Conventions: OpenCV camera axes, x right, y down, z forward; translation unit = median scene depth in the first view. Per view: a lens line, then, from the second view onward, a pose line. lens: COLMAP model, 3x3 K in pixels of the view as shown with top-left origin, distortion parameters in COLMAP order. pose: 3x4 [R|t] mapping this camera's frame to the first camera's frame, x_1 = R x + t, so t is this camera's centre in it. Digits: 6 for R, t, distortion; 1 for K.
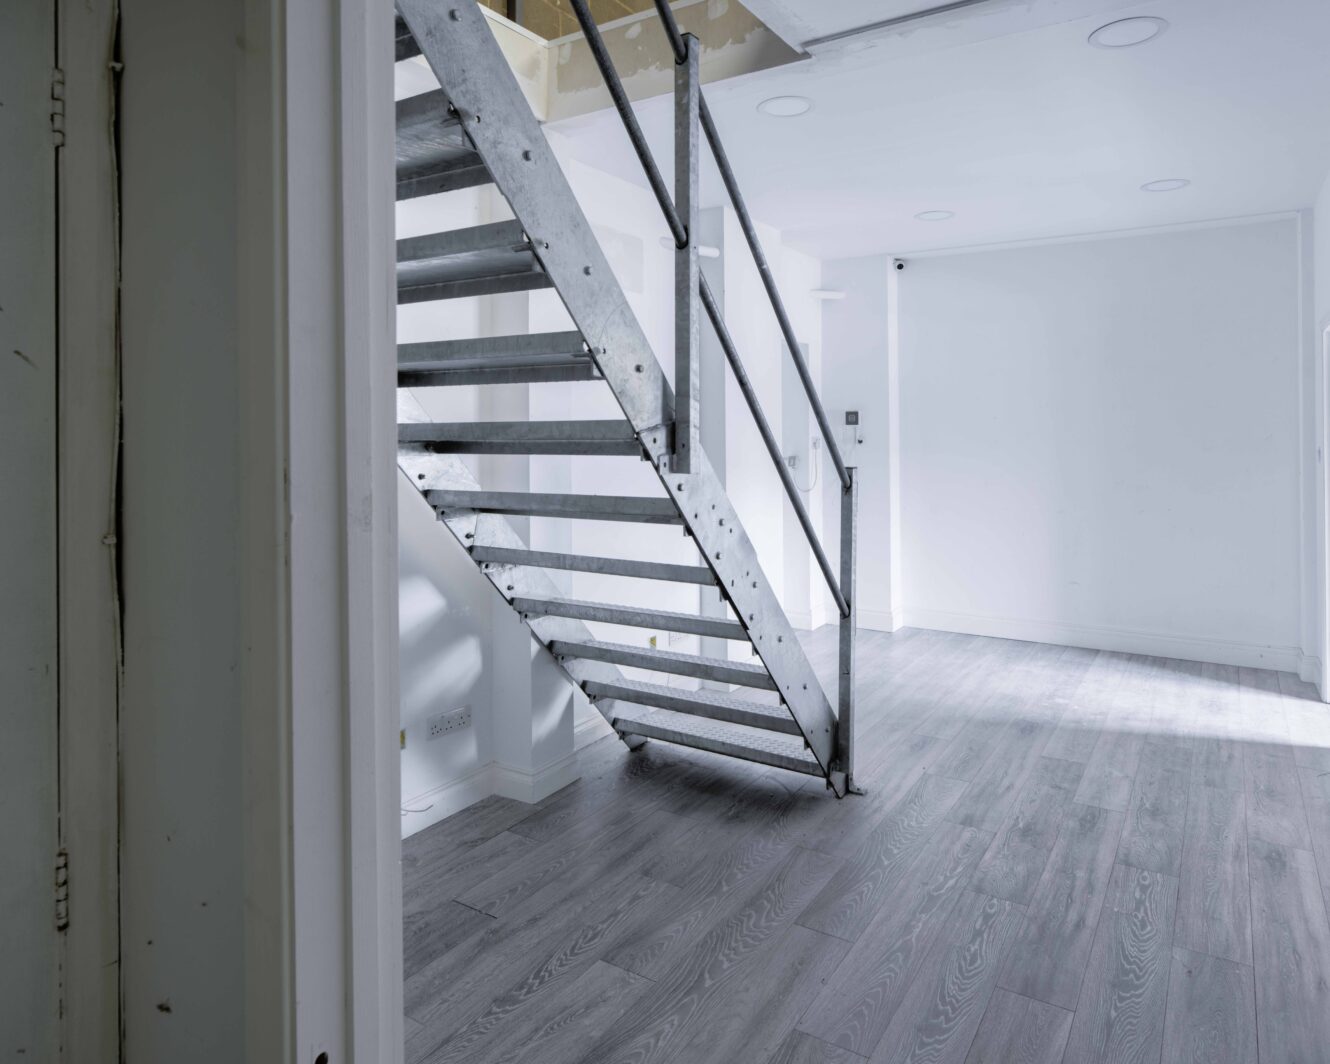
lens RADIAL K [[873.8, 0, 689.1], [0, 873.8, 427.2], [0, 0, 1]] dist [-0.036846, 0.026607]
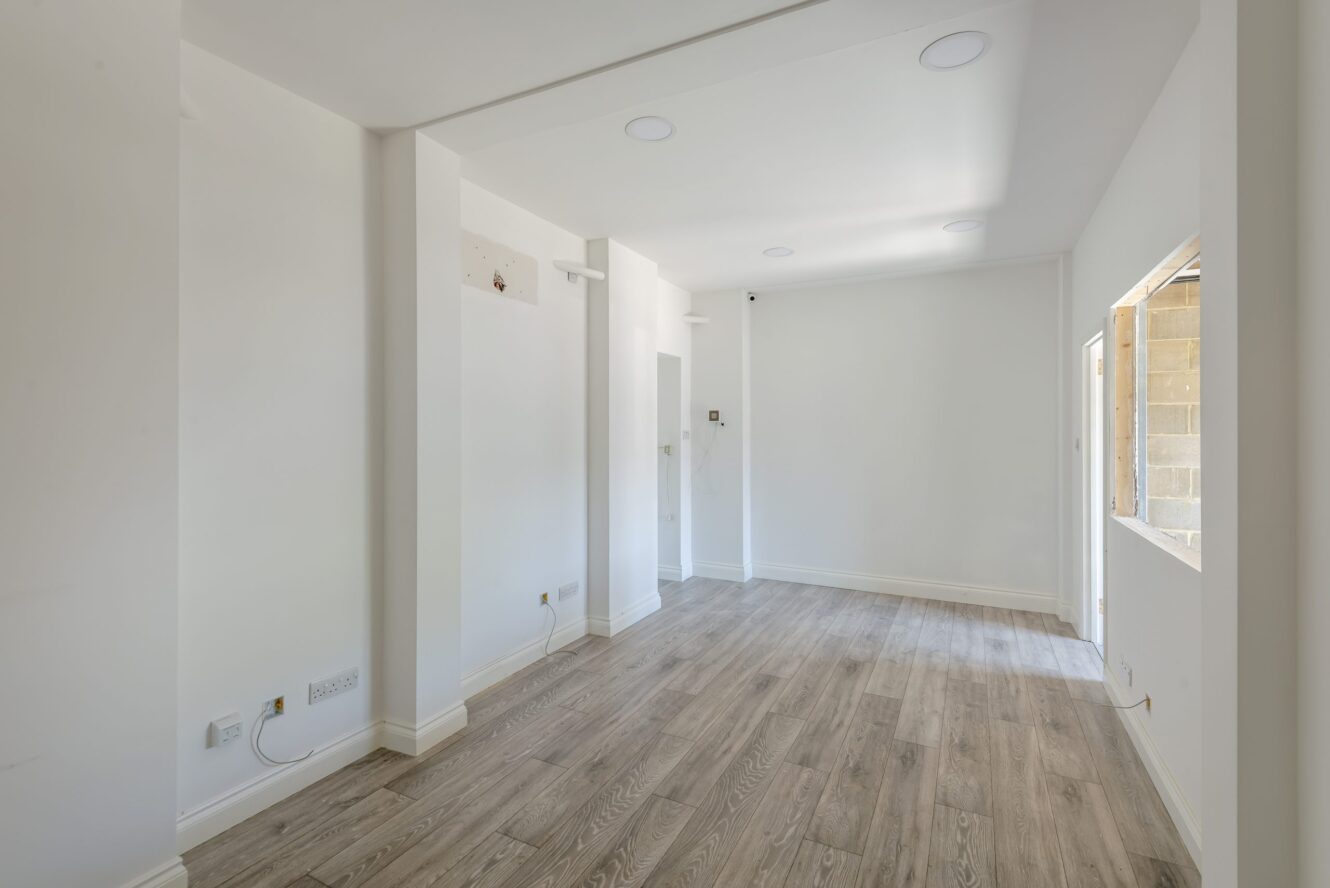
lens RADIAL K [[610.2, 0, 660.0], [0, 610.2, 432.1], [0, 0, 1]] dist [0.010766, -0.006454]
pose [[0.996461, 0.005872, 0.083854, 0.070003], [-0.006059, 0.999980, 0.001979, 0.026461], [-0.083841, -0.002480, 0.996476, 0.243122]]
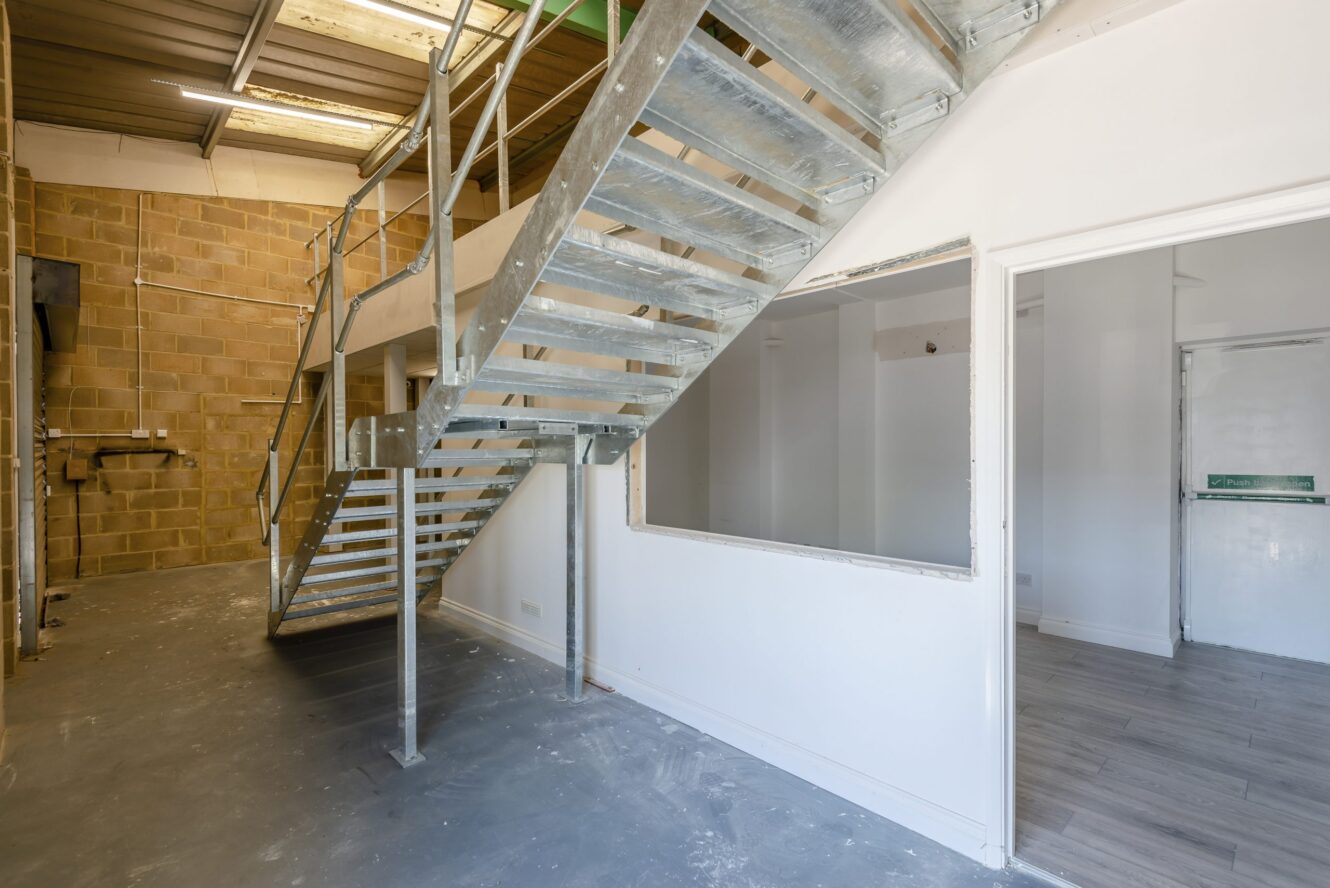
lens RADIAL K [[607.6, 0, 665.6], [0, 607.6, 452.9], [0, 0, 1]] dist [0.032925, -0.015030]
pose [[-0.235131, 0.014838, -0.971850, 1.808849], [0.000687, 0.999886, 0.015100, 0.025367], [0.971963, 0.002883, -0.235114, 1.106699]]
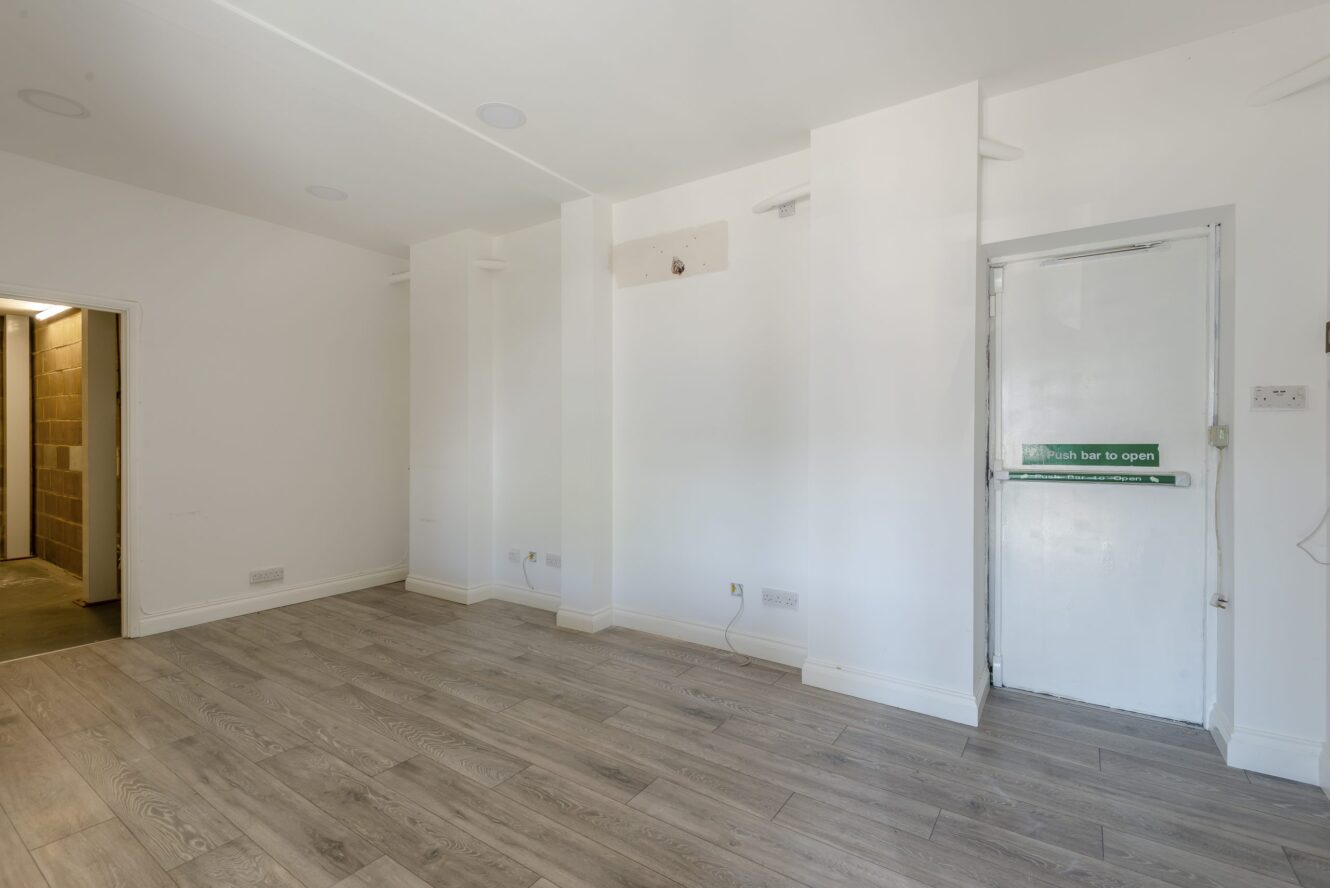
lens RADIAL K [[601.7, 0, 656.2], [0, 601.7, 436.4], [0, 0, 1]] dist [0.015784, -0.006402]
pose [[-0.048369, 0.013035, -0.998744, 1.102688], [-0.003369, 0.999907, 0.013214, 0.075266], [0.998824, 0.004004, -0.048321, 1.460129]]
